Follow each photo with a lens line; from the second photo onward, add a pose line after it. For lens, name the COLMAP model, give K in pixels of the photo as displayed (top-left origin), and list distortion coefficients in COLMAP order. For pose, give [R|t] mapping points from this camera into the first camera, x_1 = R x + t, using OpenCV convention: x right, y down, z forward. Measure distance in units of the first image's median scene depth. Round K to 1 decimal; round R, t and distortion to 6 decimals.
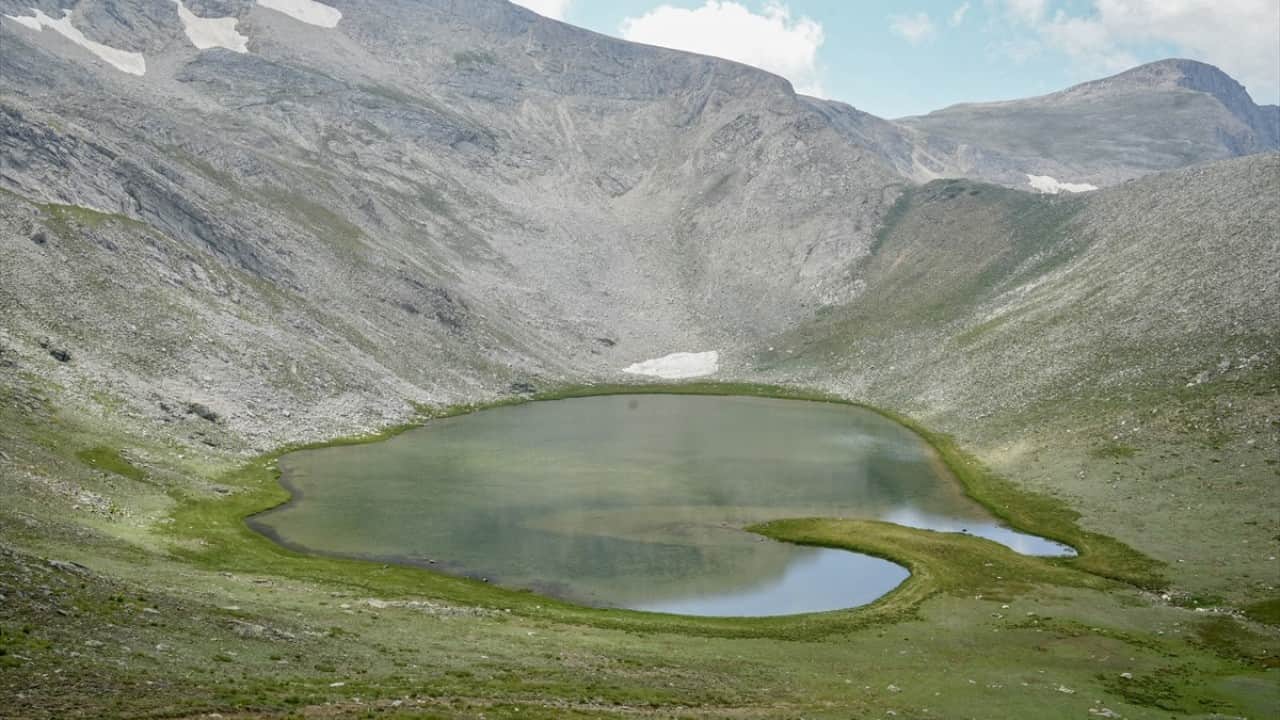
lens RADIAL K [[1278.3, 0, 641.8], [0, 1278.3, 361.1], [0, 0, 1]] dist [-0.004614, 0.000000]
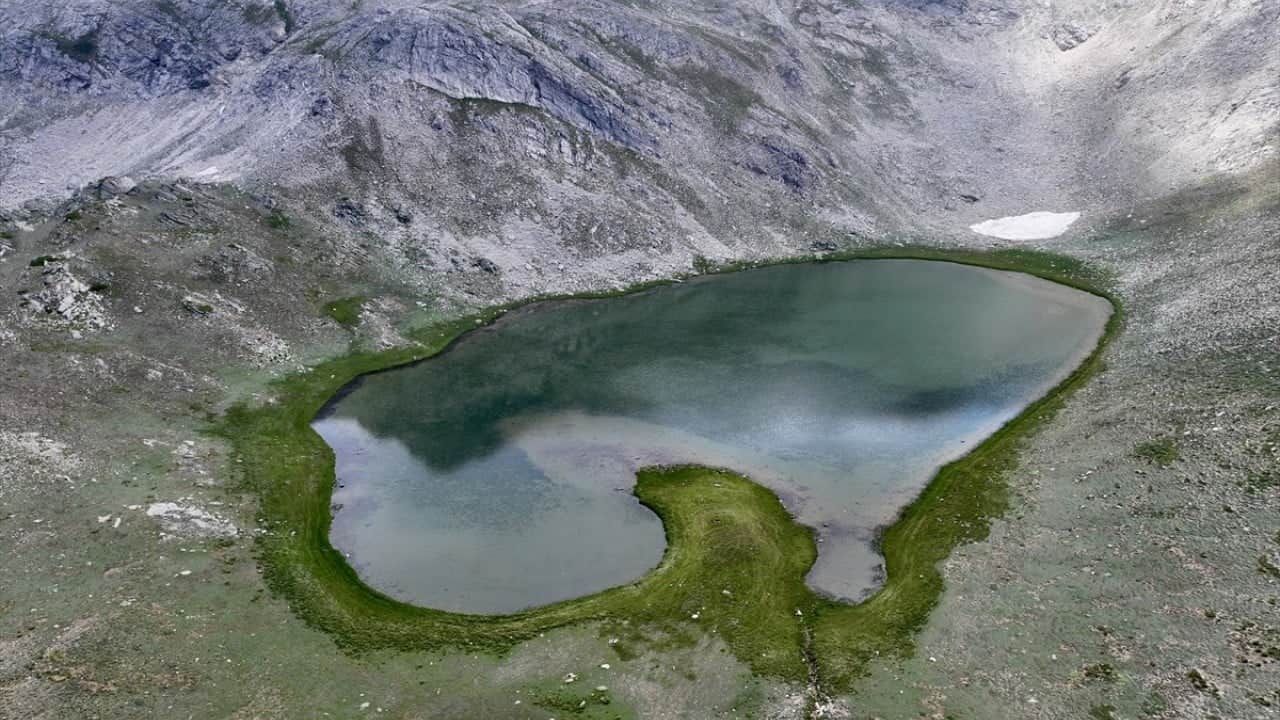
lens RADIAL K [[902.2, 0, 636.8], [0, 902.2, 360.3], [0, 0, 1]] dist [0.004403, 0.008165]
pose [[0.819973, 0.166929, -0.547520, 0.193076], [-0.037137, 0.970031, 0.240128, -0.056916], [0.571196, -0.176565, 0.801599, 0.160142]]
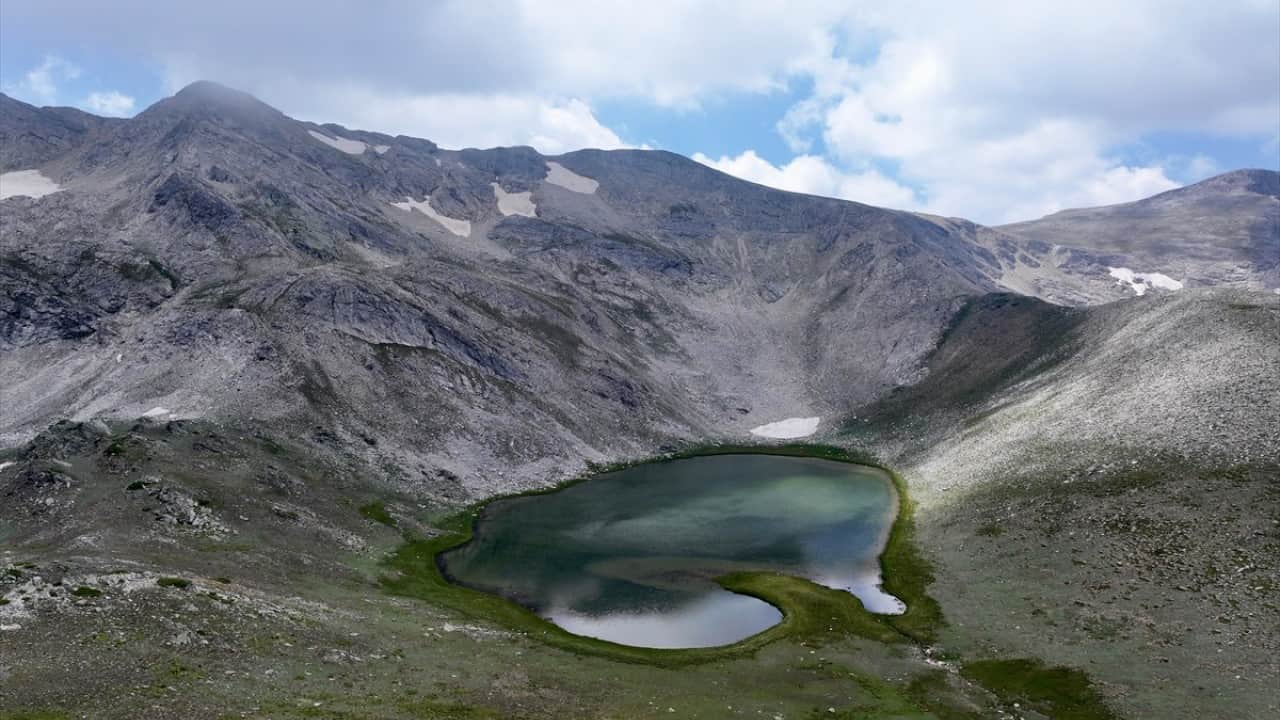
lens RADIAL K [[902.2, 0, 642.0], [0, 902.2, 356.7], [0, 0, 1]] dist [0.004403, 0.008165]
pose [[0.972086, 0.001153, -0.234623, 0.105560], [-0.007841, 0.999589, -0.027572, -0.048218], [0.234494, 0.028642, 0.971695, -0.061957]]
